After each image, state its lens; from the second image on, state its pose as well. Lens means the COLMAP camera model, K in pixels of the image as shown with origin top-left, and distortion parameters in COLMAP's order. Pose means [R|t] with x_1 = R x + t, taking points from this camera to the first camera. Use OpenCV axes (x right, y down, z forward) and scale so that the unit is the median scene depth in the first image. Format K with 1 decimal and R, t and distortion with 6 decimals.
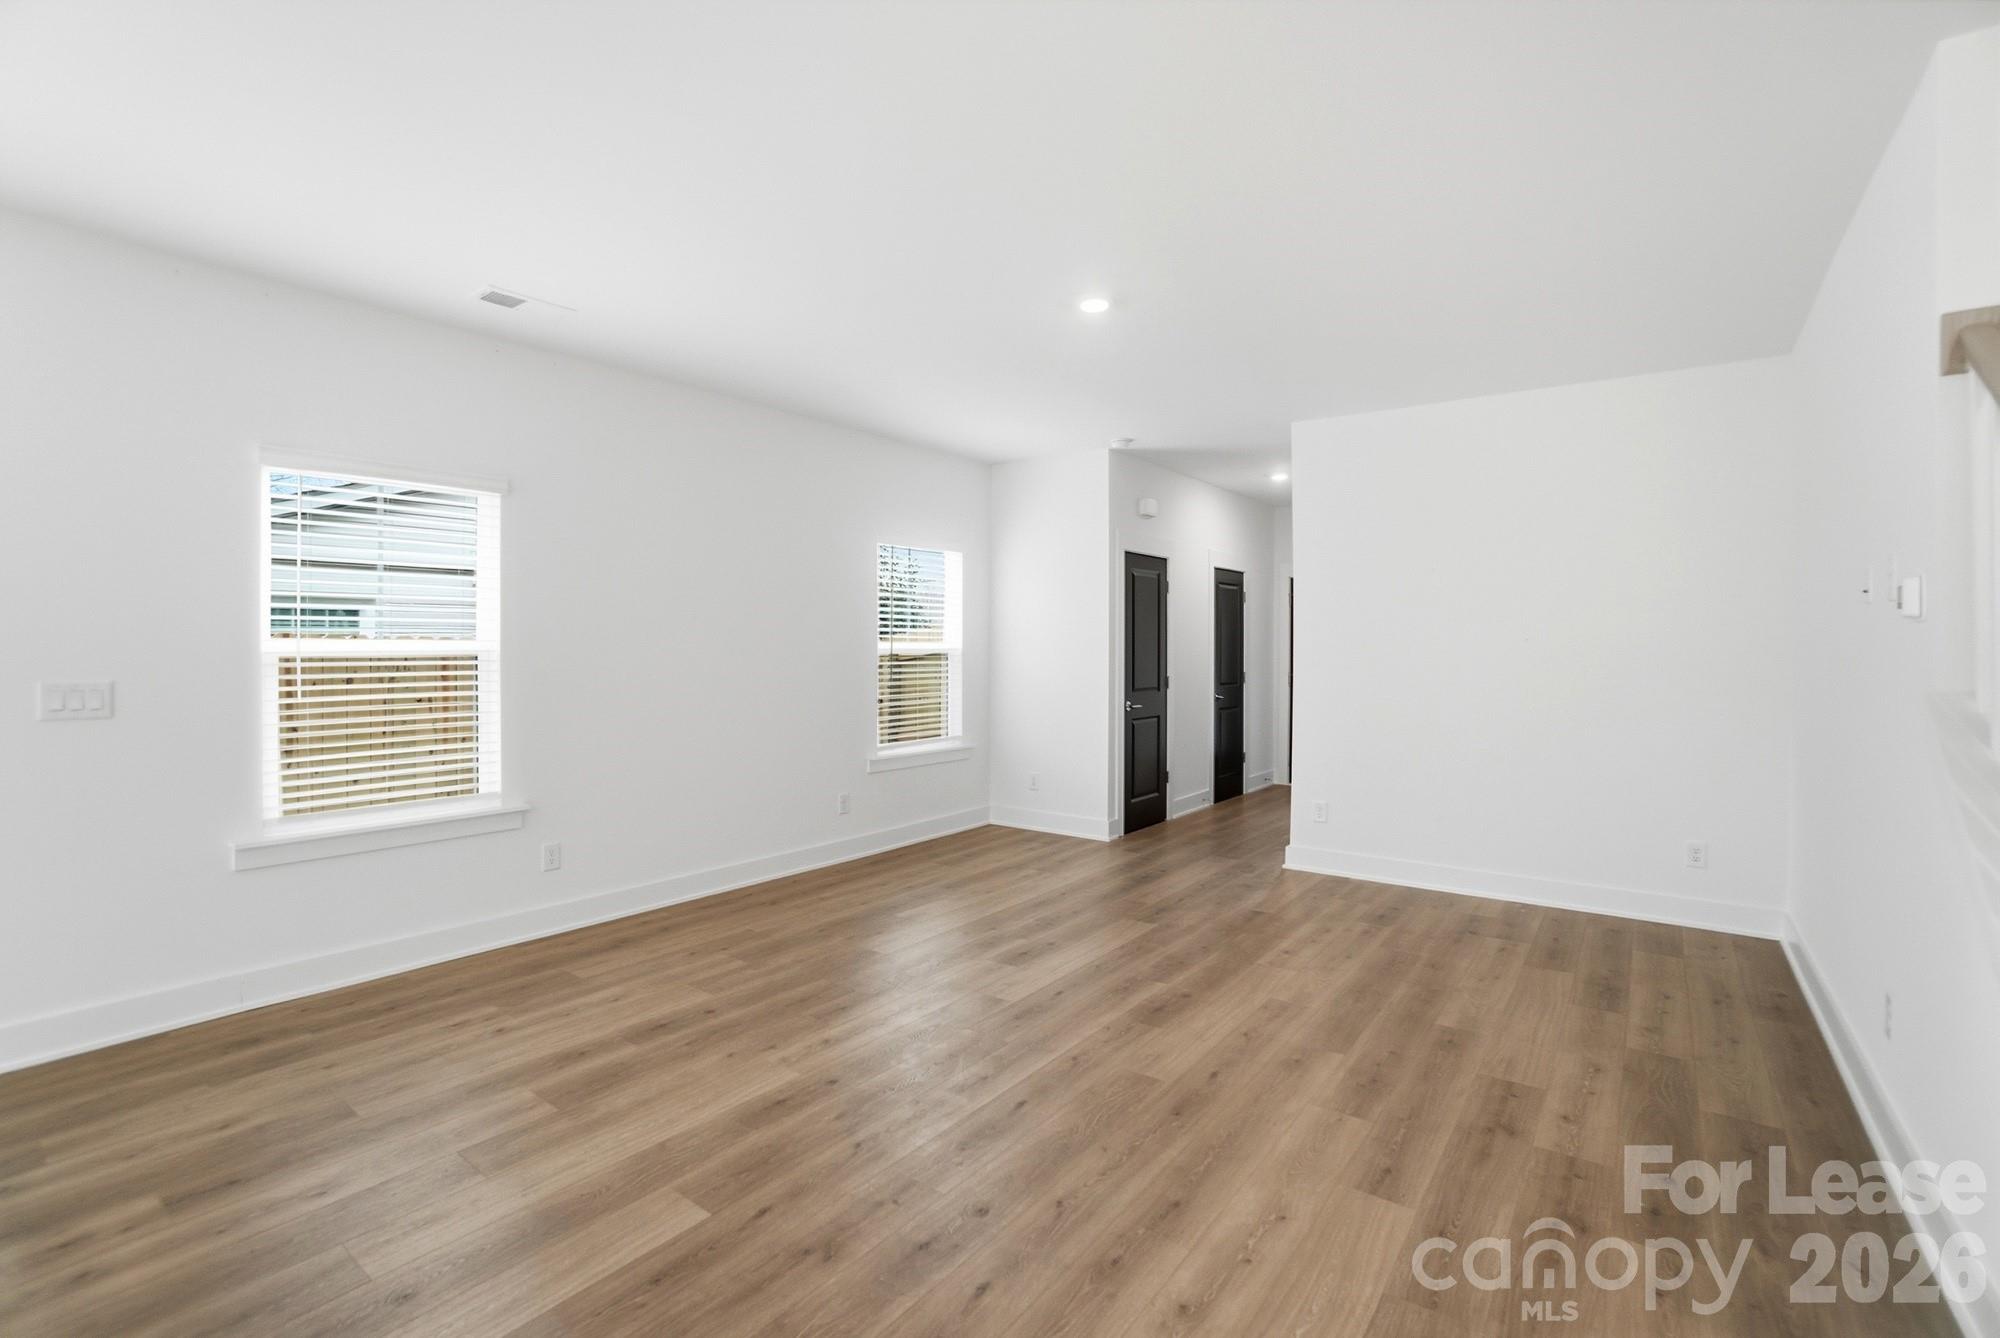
lens RADIAL K [[899.0, 0, 996.8], [0, 899.0, 642.3], [0, 0, 1]] dist [-0.058666, 0.021991]
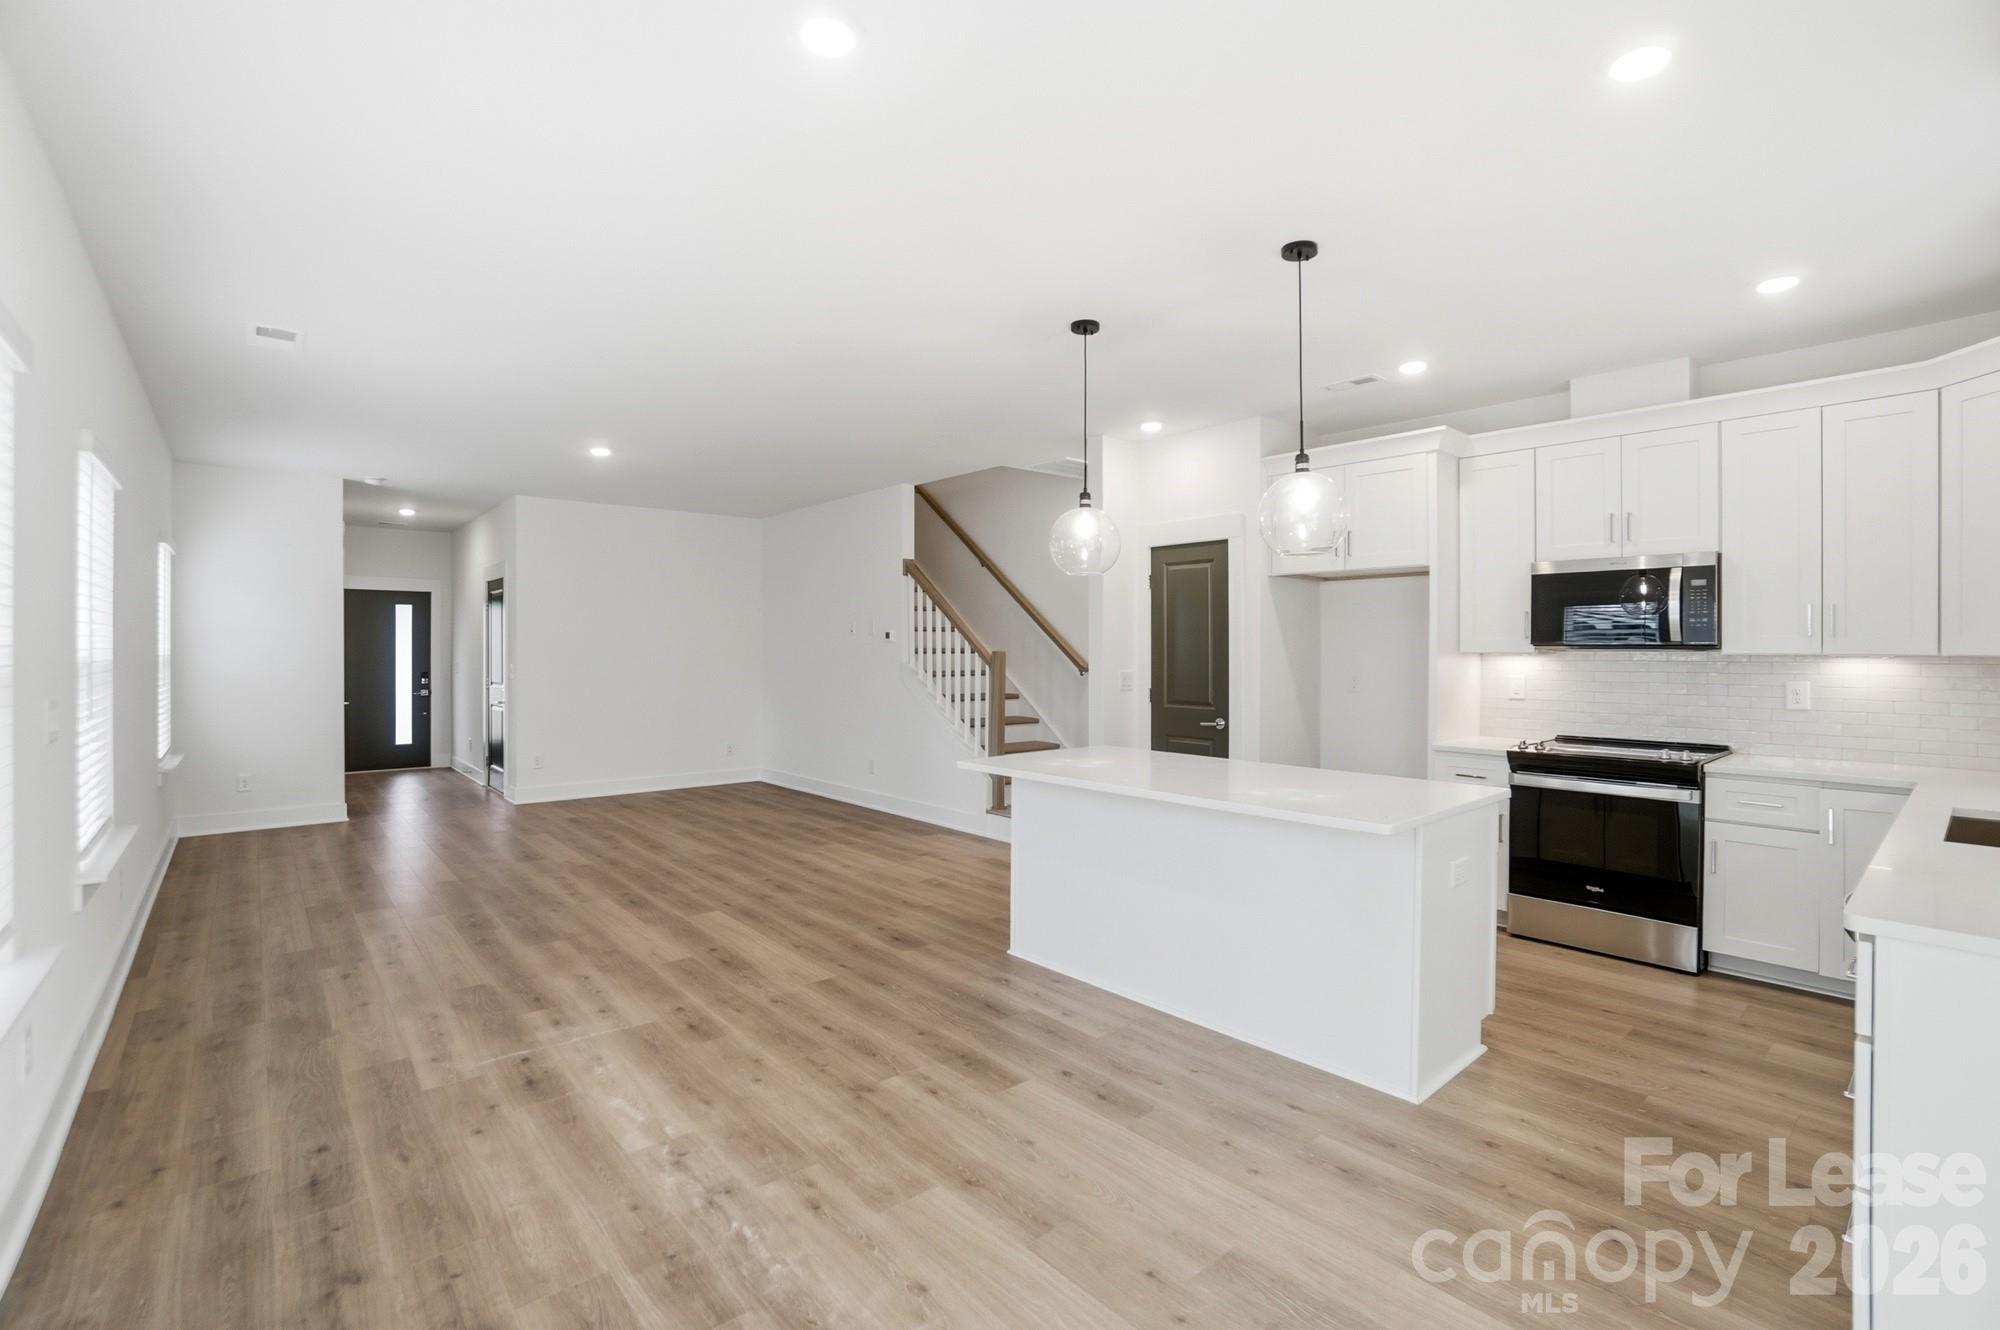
lens RADIAL K [[890.3, 0, 993.5], [0, 890.3, 647.7], [0, 0, 1]] dist [-0.063983, 0.021381]
pose [[0.206557, -0.001392, 0.978434, -1.511214], [-0.001704, 0.999997, 0.001783, -0.008874], [-0.978433, -0.002035, 0.206554, -0.087262]]
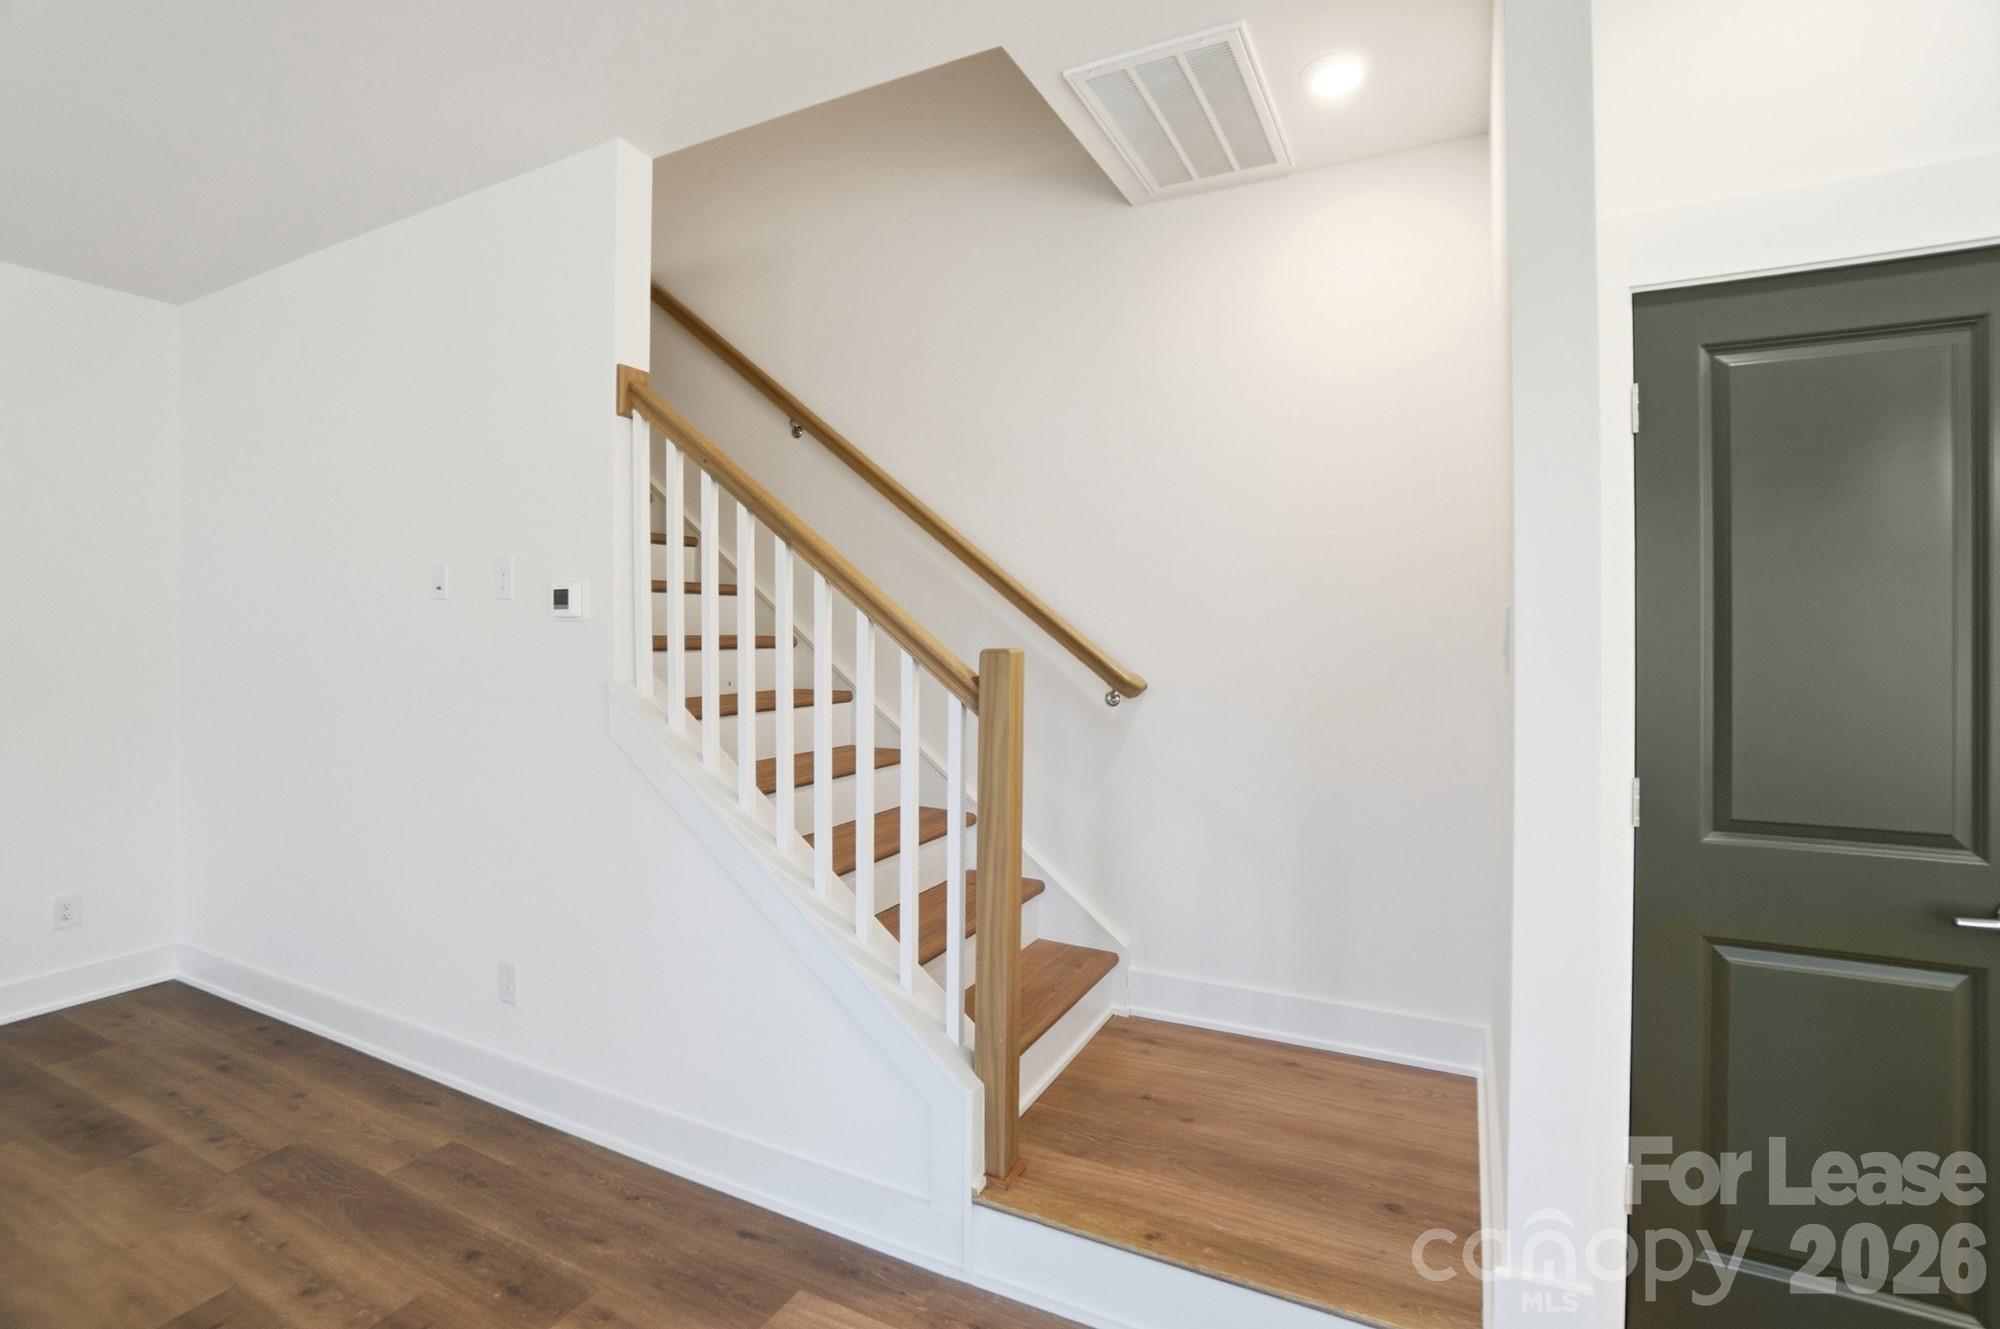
lens RADIAL K [[924.6, 0, 978.3], [0, 924.6, 620.7], [0, 0, 1]] dist [-0.043513, 0.007521]
pose [[-0.173495, 0.000303, 0.984835, -0.143929], [0.001672, 0.999999, -0.000013, -0.016061], [-0.984833, 0.001645, -0.173496, 0.443114]]
